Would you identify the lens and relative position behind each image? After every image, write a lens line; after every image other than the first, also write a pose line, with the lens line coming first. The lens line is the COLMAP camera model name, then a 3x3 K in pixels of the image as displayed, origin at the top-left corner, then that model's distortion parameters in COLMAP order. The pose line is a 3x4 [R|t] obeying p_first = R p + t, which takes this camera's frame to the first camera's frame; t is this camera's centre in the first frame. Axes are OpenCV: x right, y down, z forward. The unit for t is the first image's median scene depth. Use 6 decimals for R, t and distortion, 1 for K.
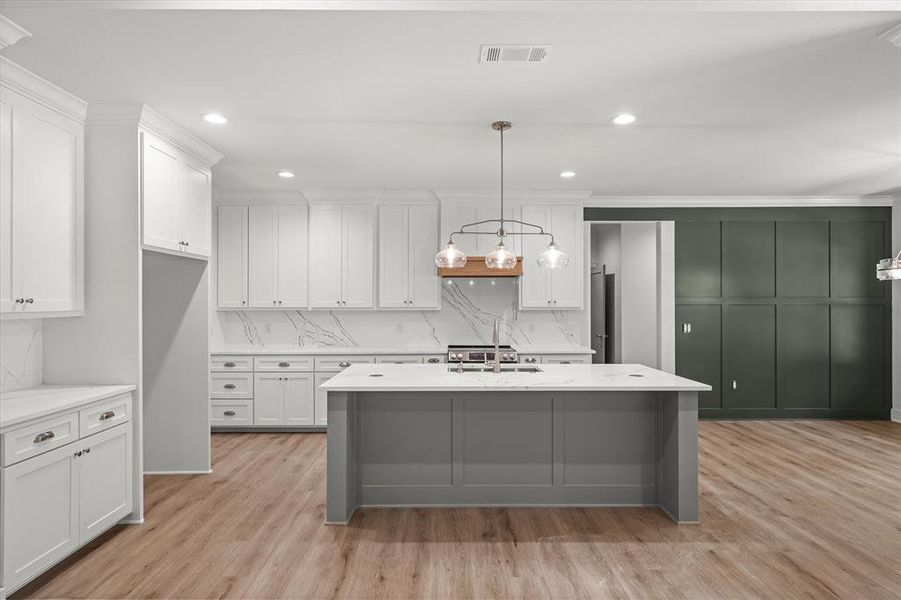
lens RADIAL K [[515.7, 0, 447.6], [0, 515.7, 301.8], [0, 0, 1]] dist [0.002544, -0.000790]
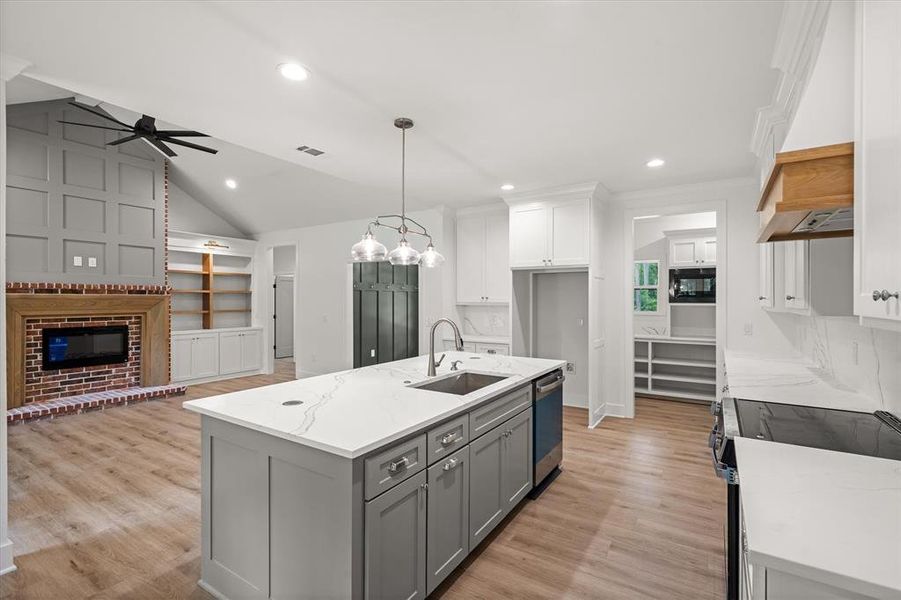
lens RADIAL K [[412.5, 0, 446.4], [0, 412.5, 299.6], [0, 0, 1]] dist [0.002182, 0.000015]
pose [[-0.554665, 0.001083, -0.832073, 0.590346], [0.000082, 0.999999, 0.001247, 0.002511], [0.832074, 0.000623, -0.554665, 1.219726]]
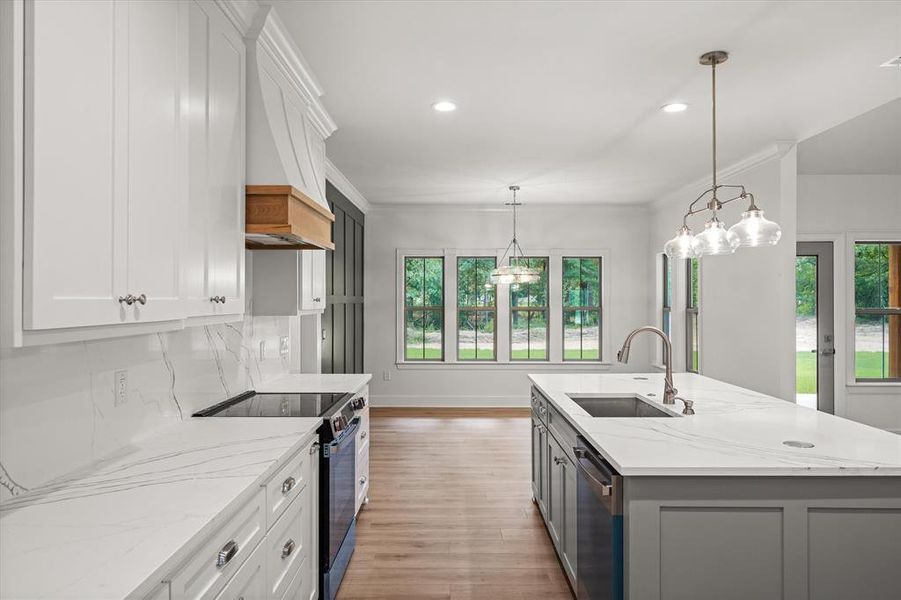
lens RADIAL K [[606.0, 0, 456.1], [0, 606.0, 302.9], [0, 0, 1]] dist [-0.022184, 0.007852]
pose [[0.003935, -0.004239, 0.999983, -0.601927], [0.001269, 0.999990, 0.004234, 0.000655], [-0.999991, 0.001252, 0.003940, 1.092267]]
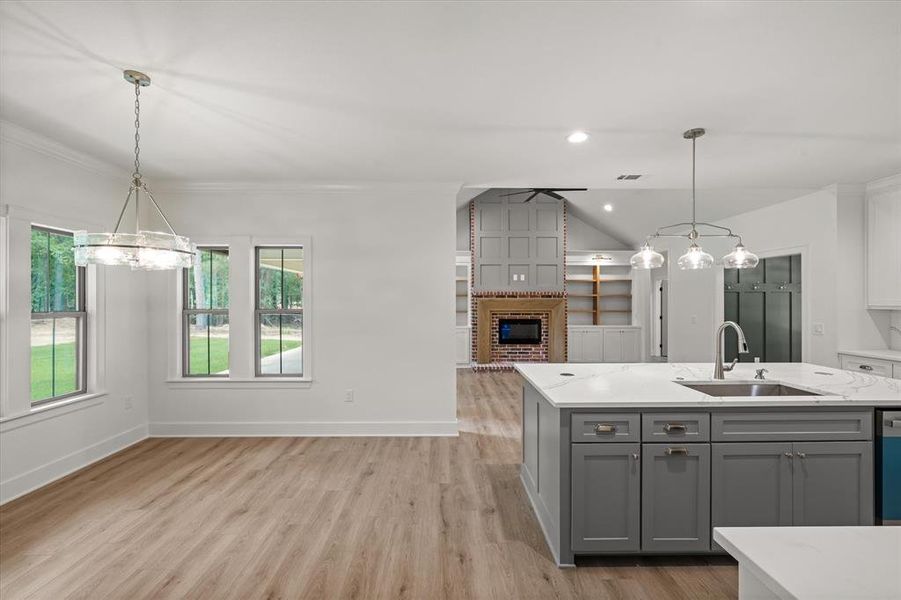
lens RADIAL K [[379.8, 0, 451.7], [0, 379.8, 299.4], [0, 0, 1]] dist [0.004039, 0.000172]
pose [[-0.999967, -0.000130, -0.008085, 0.490209], [-0.000093, 0.999990, -0.004580, 0.001803], [0.008086, -0.004580, -0.999957, 1.425725]]
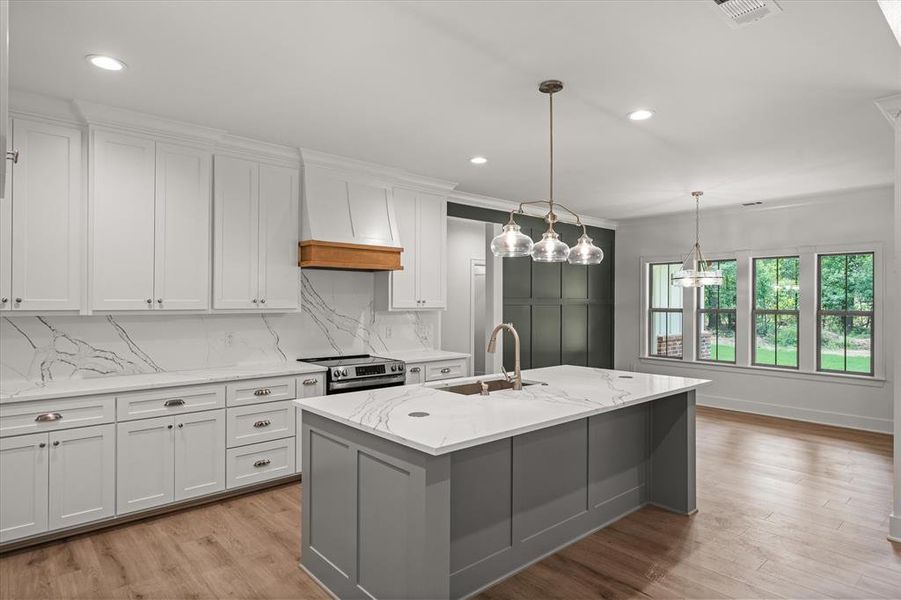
lens RADIAL K [[515.7, 0, 455.5], [0, 515.7, 297.5], [0, 0, 1]] dist [0.002544, -0.000790]
pose [[0.744886, 0.008236, 0.667141, -0.443311], [-0.004471, 0.999963, -0.007353, -0.000826], [-0.667176, 0.002495, 0.744896, 0.391589]]
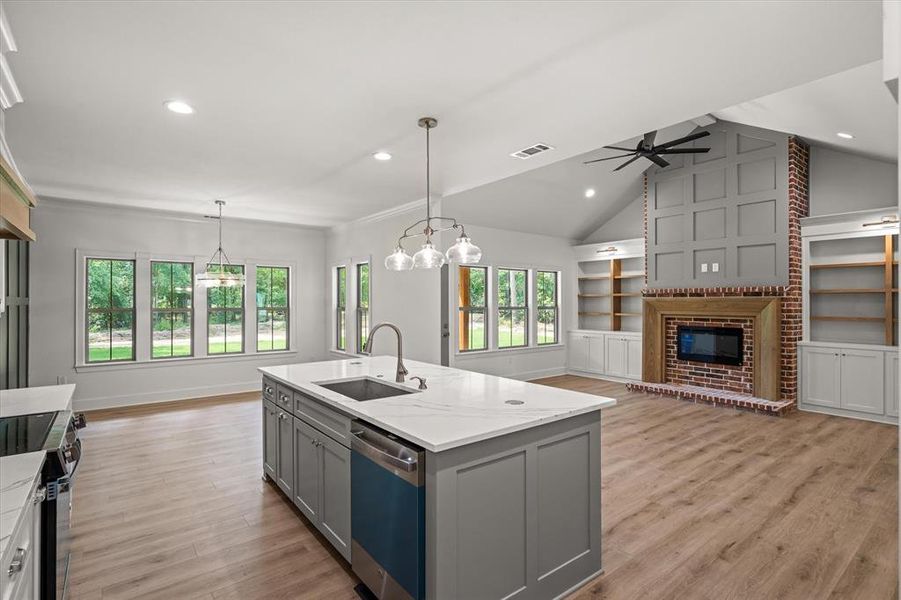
lens RADIAL K [[435.6, 0, 450.6], [0, 435.6, 302.2], [0, 0, 1]] dist [0.000534, -0.001372]
pose [[-0.614162, -0.000165, 0.789180, -0.466108], [0.001782, 0.999997, 0.001595, 0.000698], [-0.789178, 0.002386, -0.614160, 1.186738]]
